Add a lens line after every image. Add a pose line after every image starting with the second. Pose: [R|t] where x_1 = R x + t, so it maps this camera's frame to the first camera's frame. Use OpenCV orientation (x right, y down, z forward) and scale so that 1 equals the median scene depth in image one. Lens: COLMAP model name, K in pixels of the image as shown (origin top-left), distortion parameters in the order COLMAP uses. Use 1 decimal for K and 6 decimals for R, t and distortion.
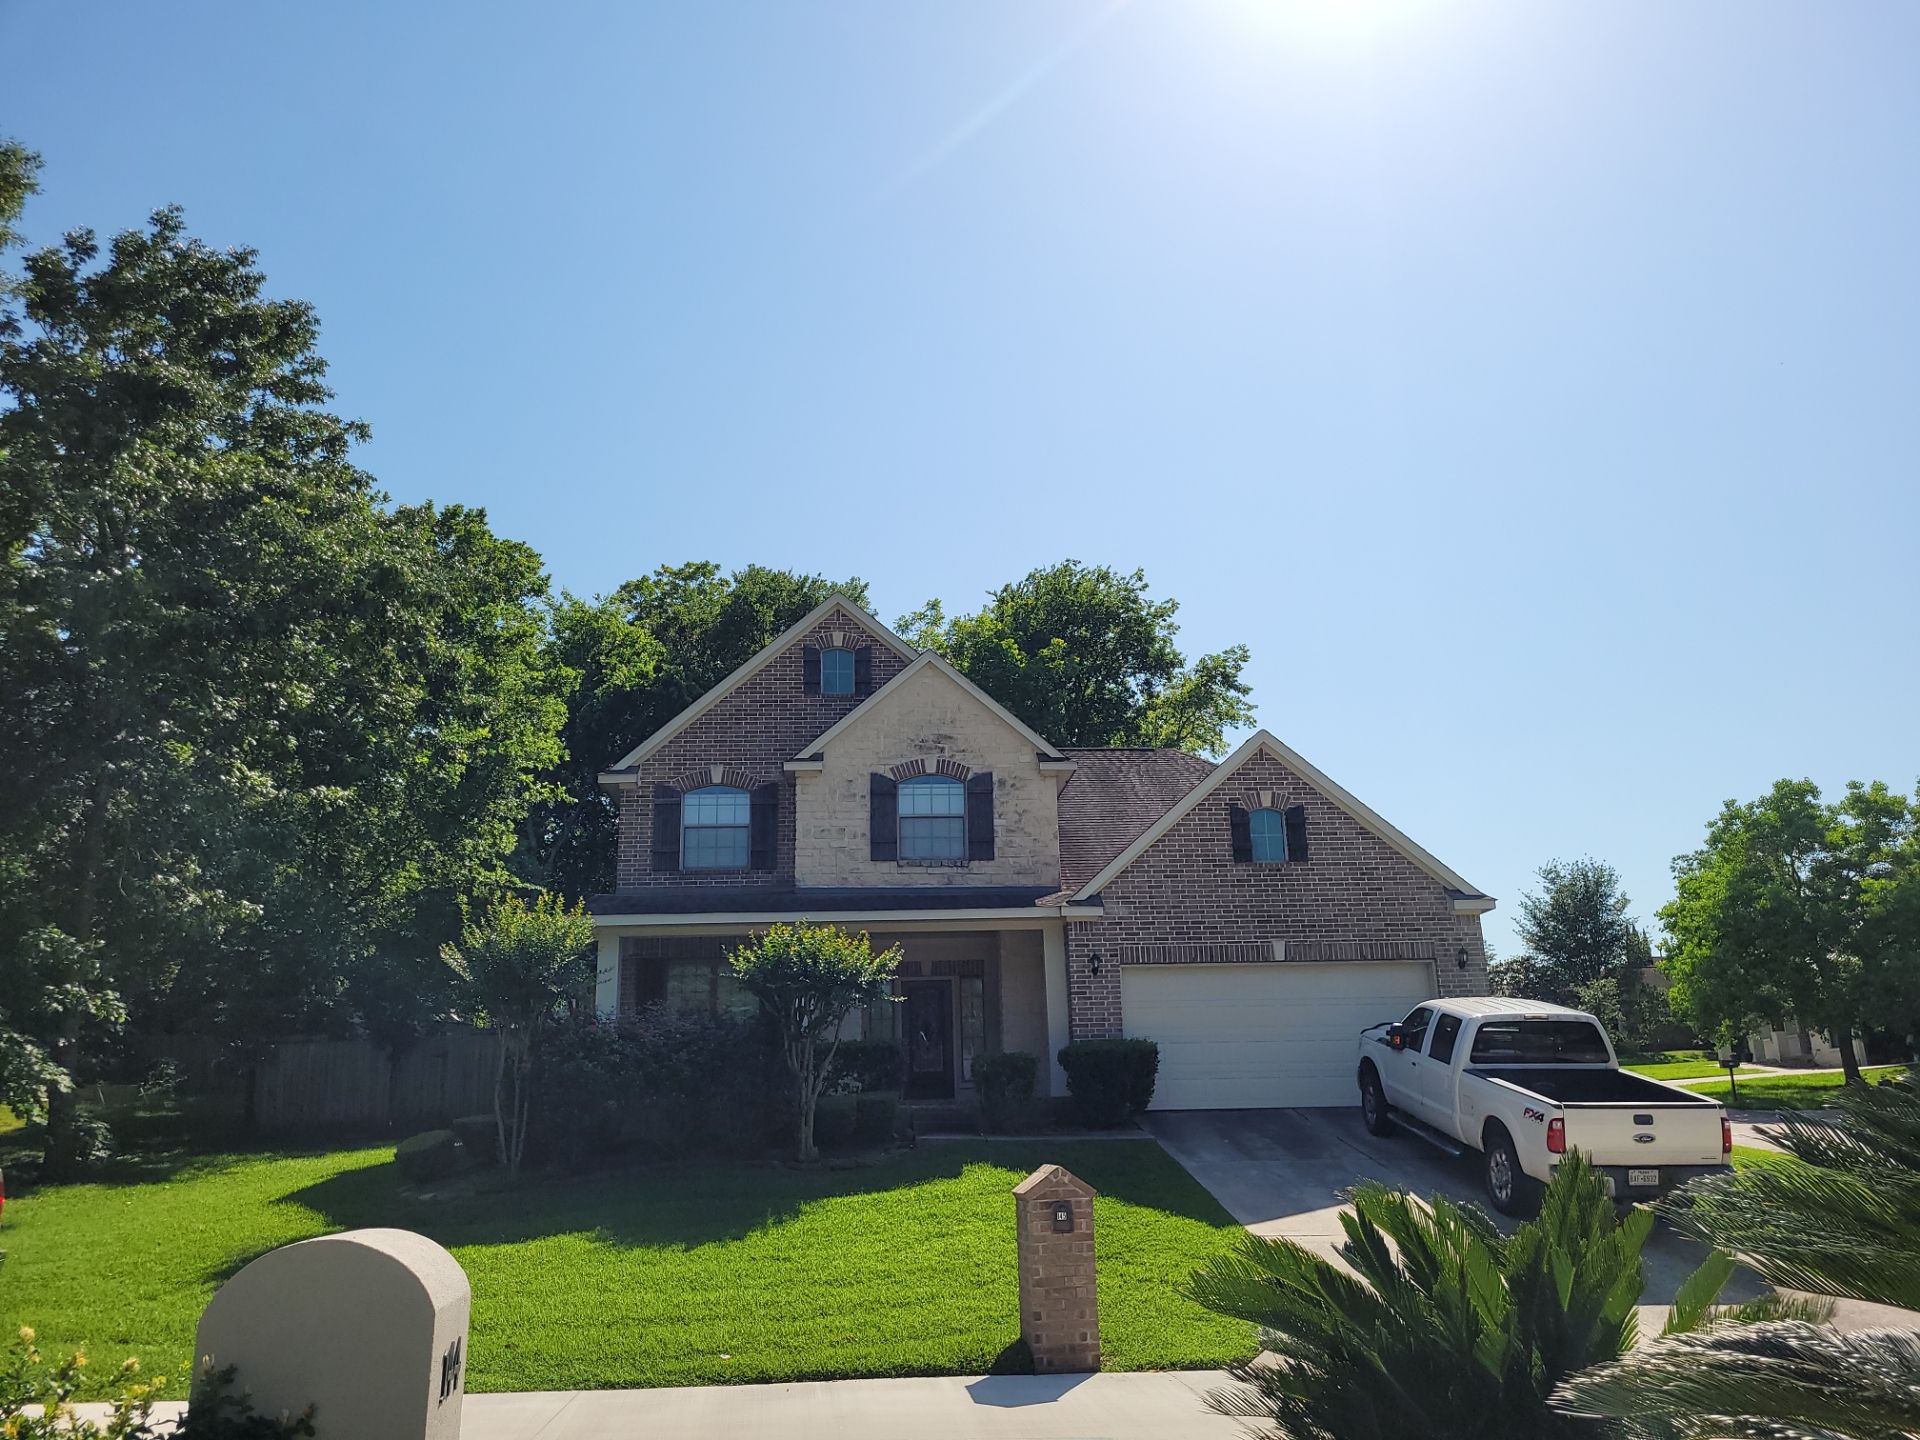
lens RADIAL K [[1448.0, 0, 970.4], [0, 1448.0, 728.9], [0, 0, 1]] dist [0.053630, -0.035933]
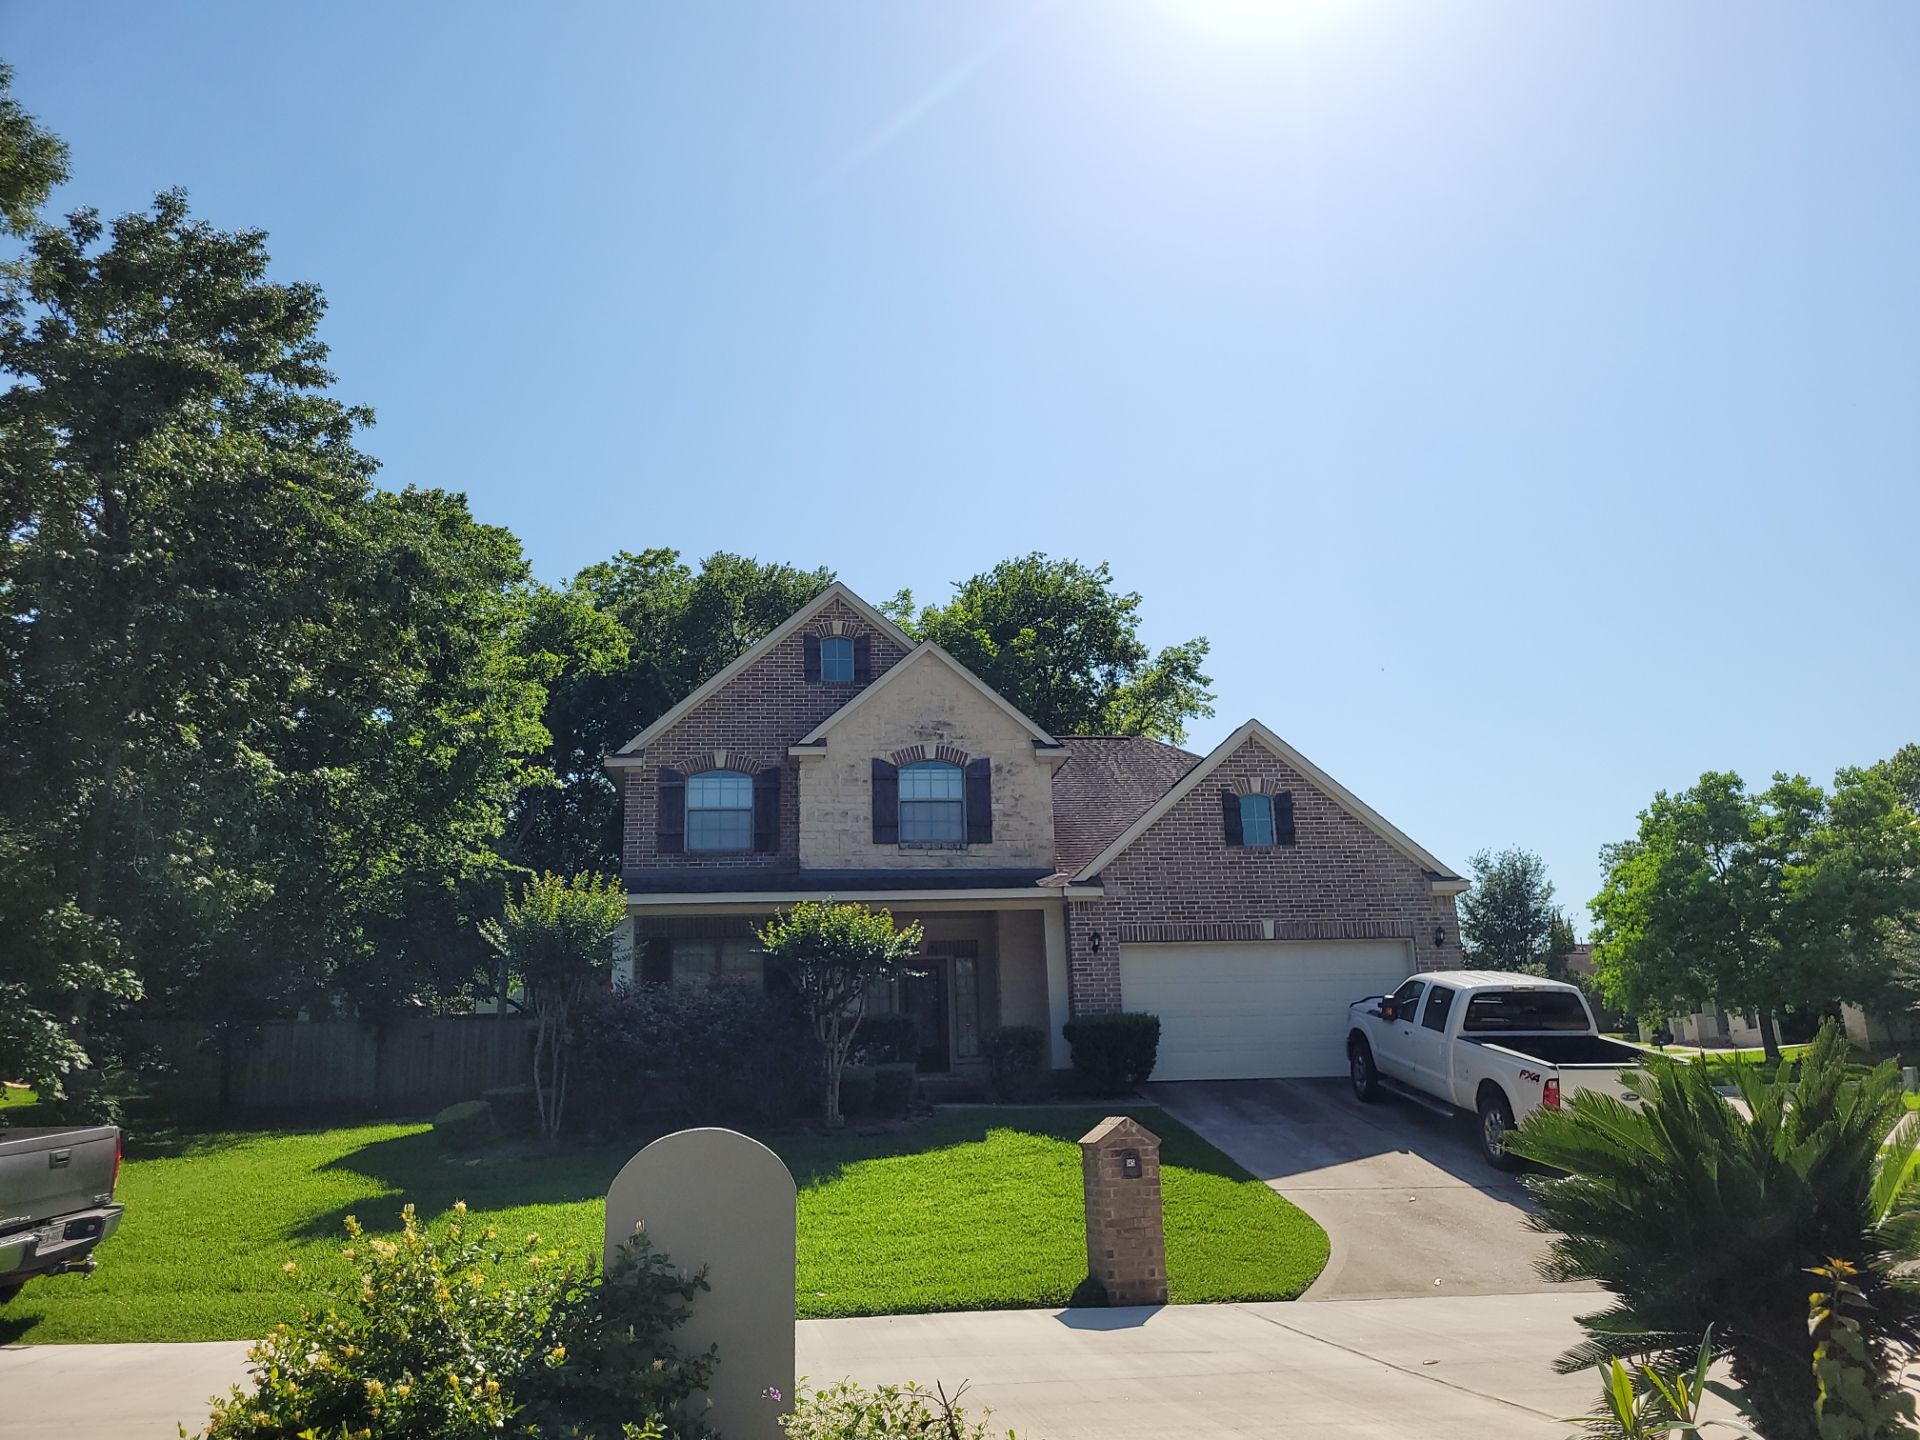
lens RADIAL K [[1448.0, 0, 973.6], [0, 1448.0, 731.1], [0, 0, 1]] dist [0.053630, -0.035933]
pose [[0.998604, 0.007201, 0.052329, -0.051466], [-0.007614, 0.999941, 0.007701, 0.002632], [-0.052271, -0.008089, 0.998600, -0.032891]]
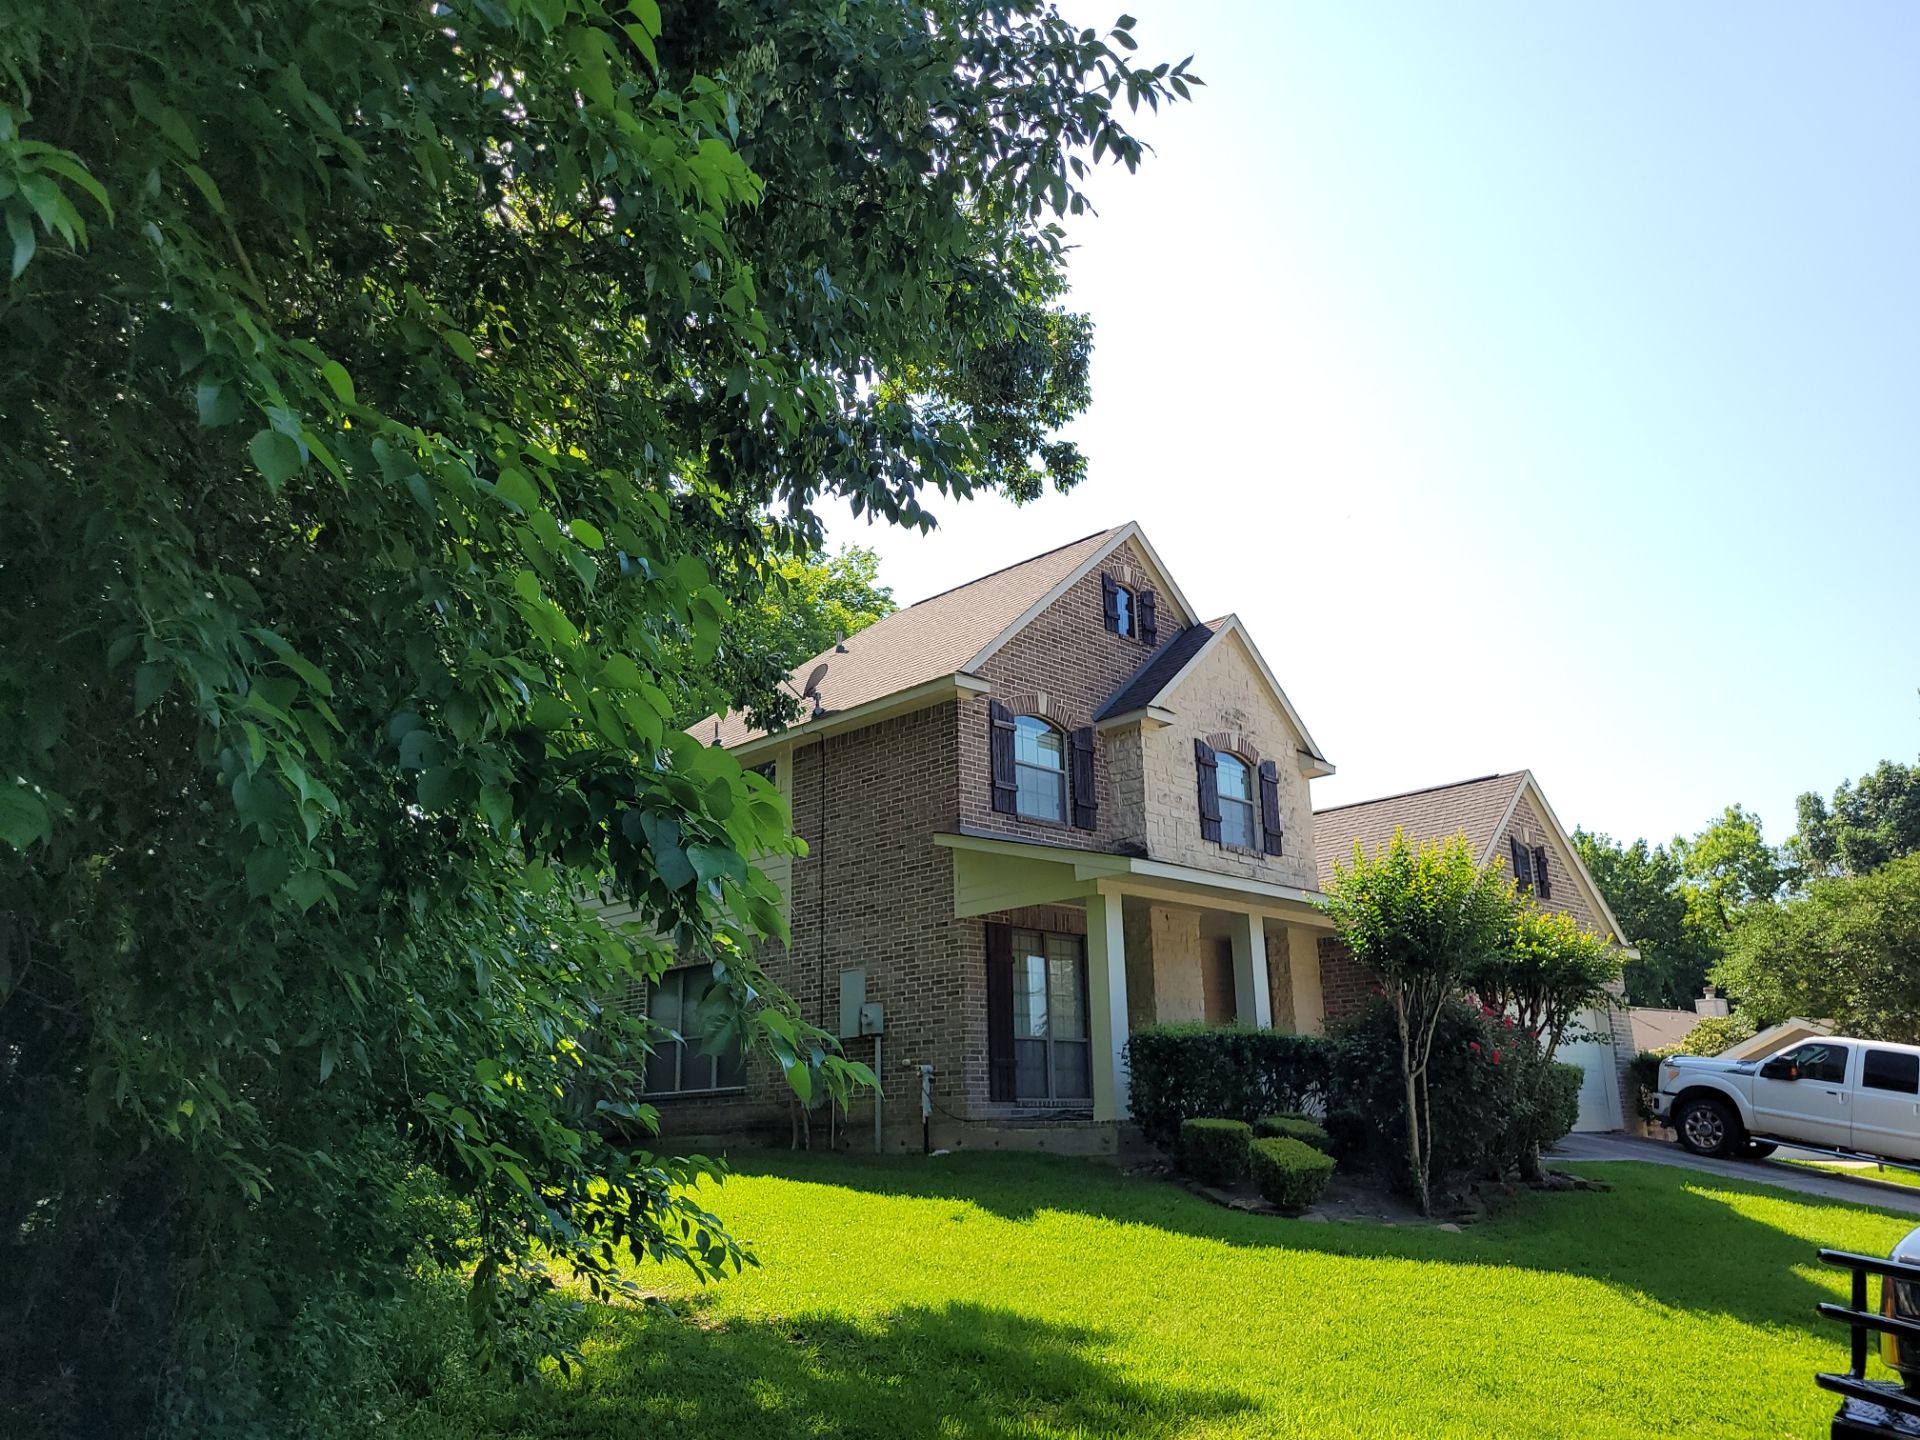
lens RADIAL K [[1448.0, 0, 968.1], [0, 1448.0, 747.4], [0, 0, 1]] dist [0.053630, -0.035933]
pose [[0.754638, 0.180526, 0.630818, -0.725577], [-0.171656, 0.982241, -0.075747, 0.126333], [-0.633289, -0.051122, 0.772225, 0.420171]]
